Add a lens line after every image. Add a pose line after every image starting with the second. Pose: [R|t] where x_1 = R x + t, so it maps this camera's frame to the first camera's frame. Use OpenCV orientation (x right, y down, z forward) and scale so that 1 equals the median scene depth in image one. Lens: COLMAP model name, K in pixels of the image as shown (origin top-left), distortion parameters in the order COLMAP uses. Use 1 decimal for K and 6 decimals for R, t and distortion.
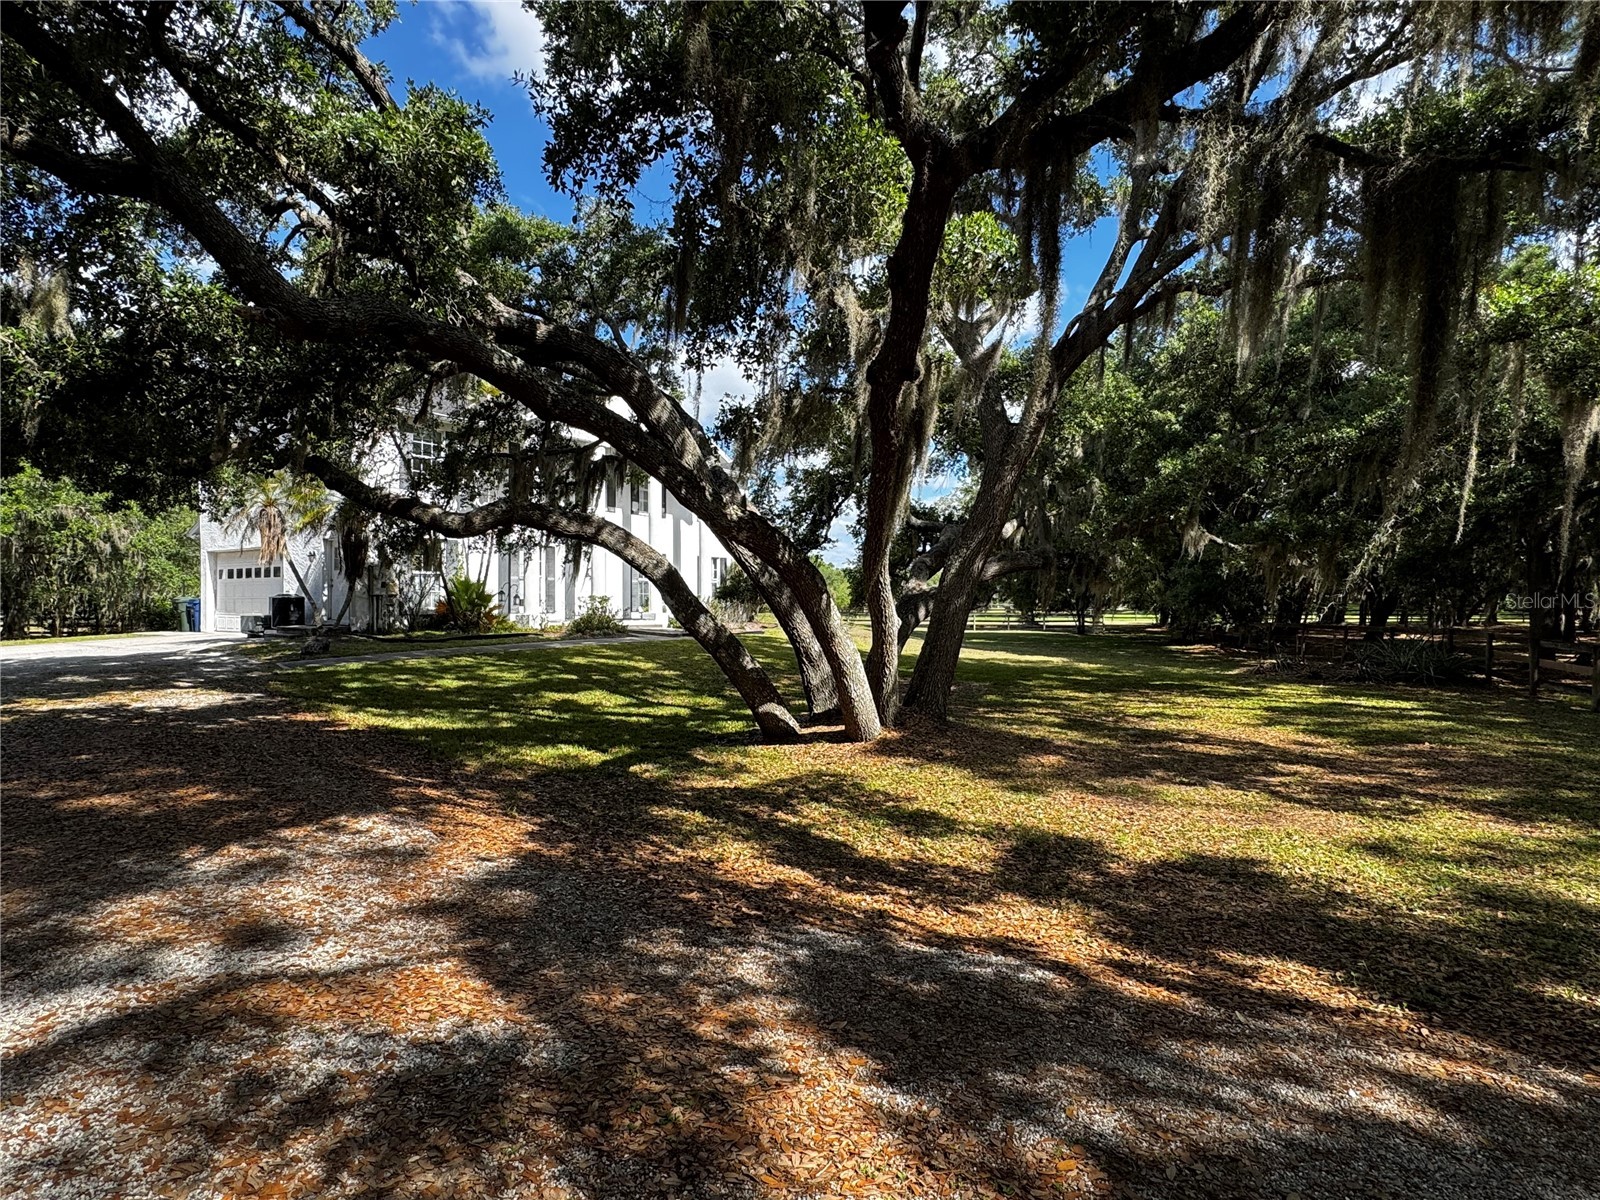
lens RADIAL K [[880.5, 0, 802.2], [0, 880.5, 600.2], [0, 0, 1]] dist [0.001680, 0.000441]
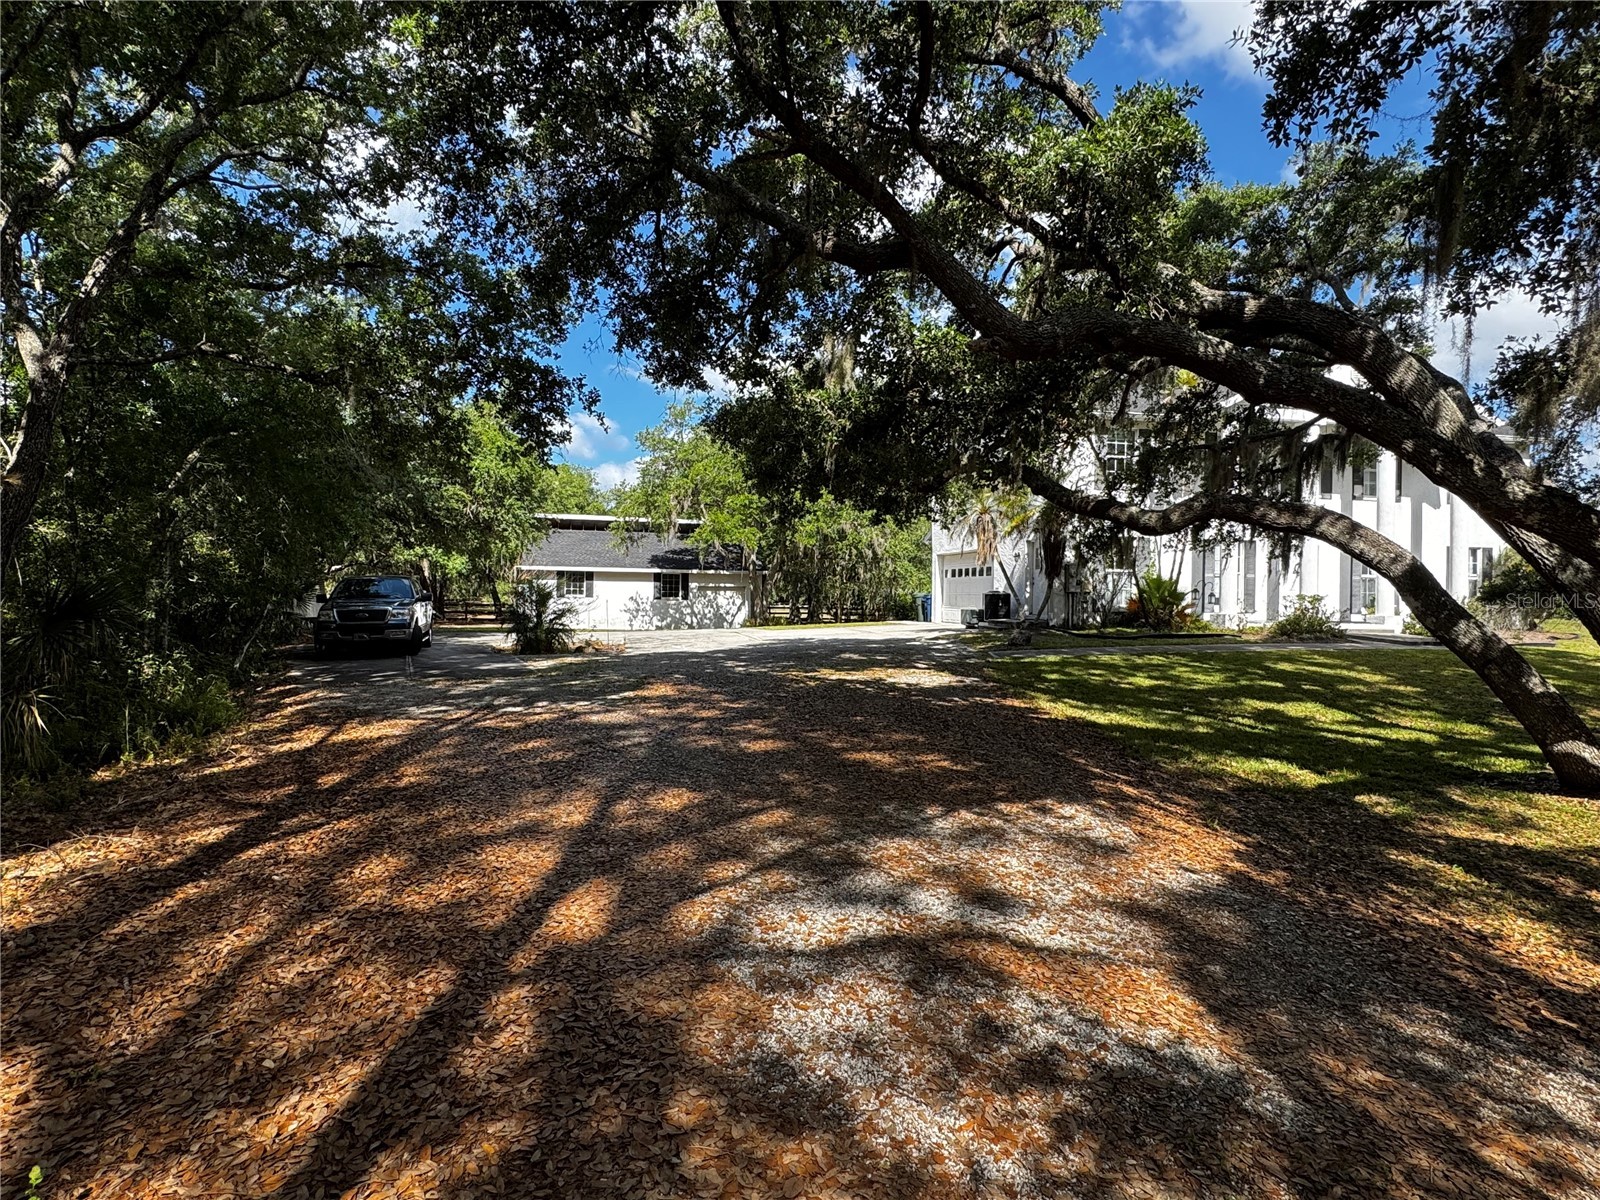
lens RADIAL K [[880.5, 0, 798.2], [0, 880.5, 600.7], [0, 0, 1]] dist [0.001680, 0.000441]
pose [[0.734879, 0.012991, -0.678073, -0.017448], [-0.010567, 0.999914, 0.007704, -0.001432], [0.678115, 0.001504, 0.734954, 0.004153]]
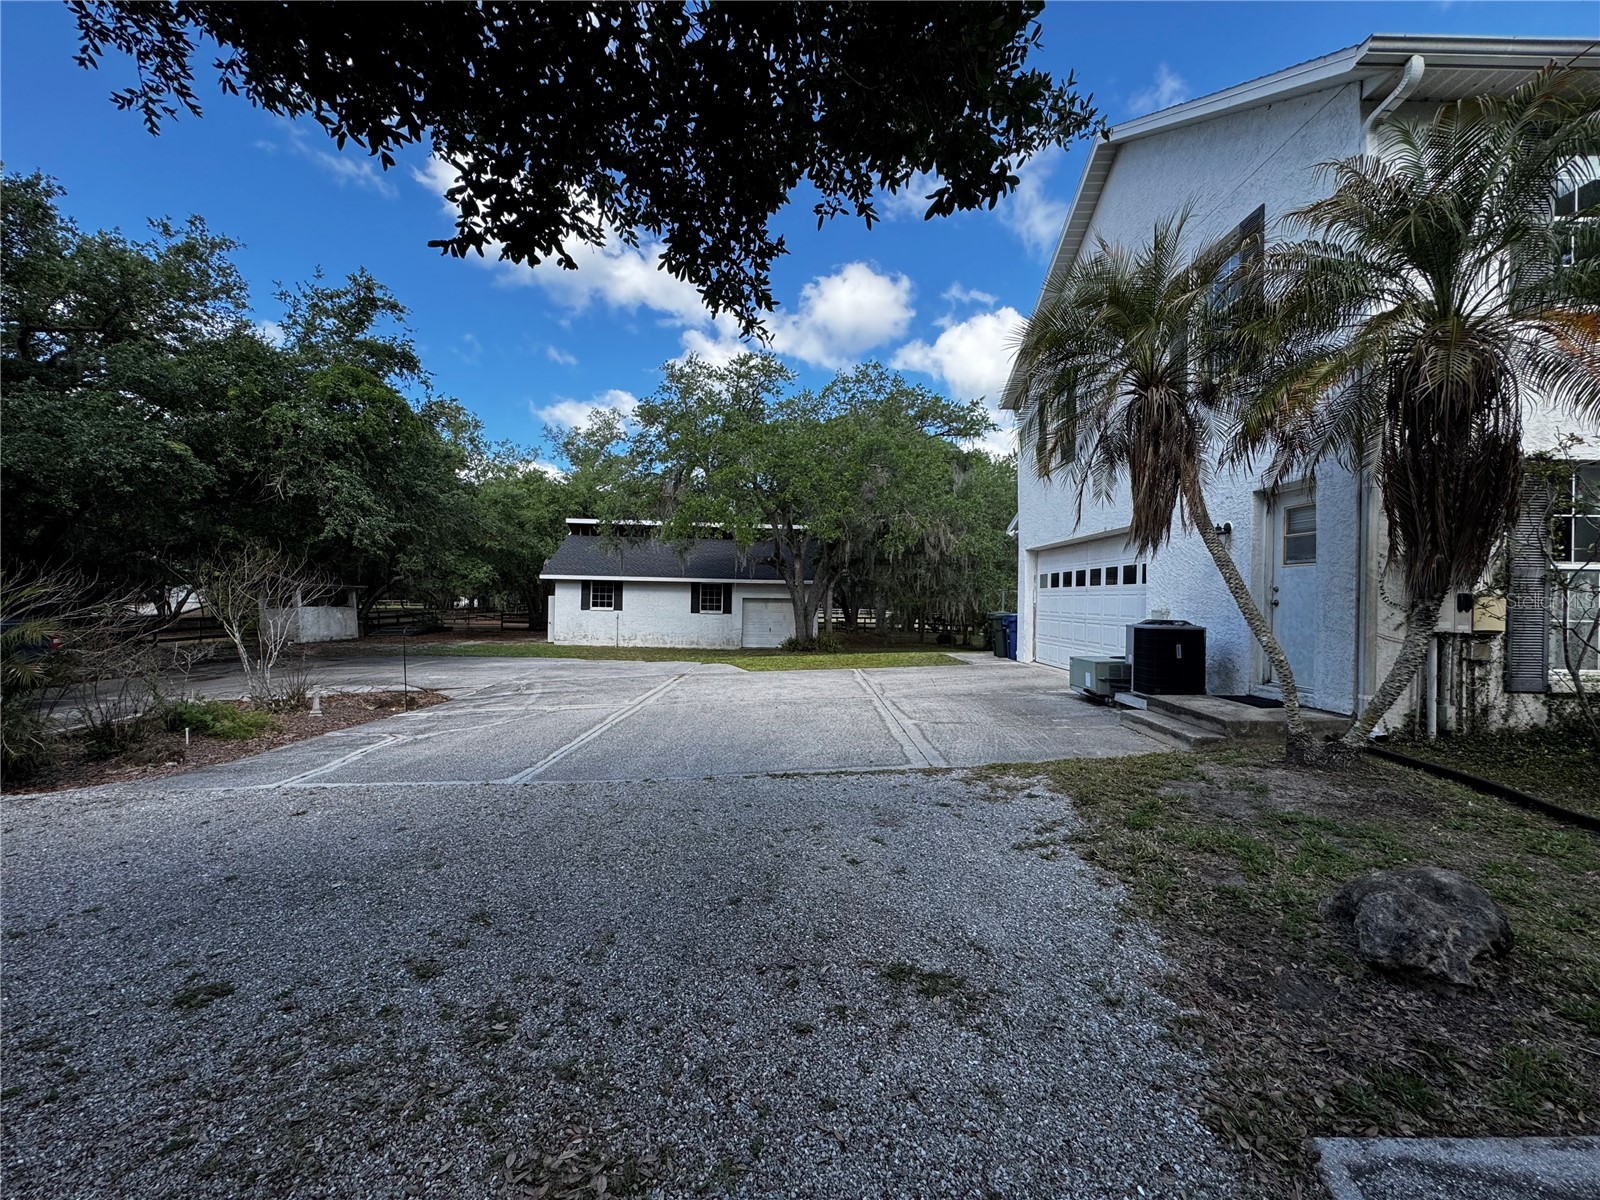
lens RADIAL K [[638.7, 0, 800.5], [0, 638.7, 600.0], [0, 0, 1]] dist [-0.002626, 0.000229]
pose [[0.573207, 0.009676, -0.819354, -0.833852], [-0.013693, 0.999904, 0.002229, -0.030435], [0.819296, 0.009942, 0.573284, 1.296633]]
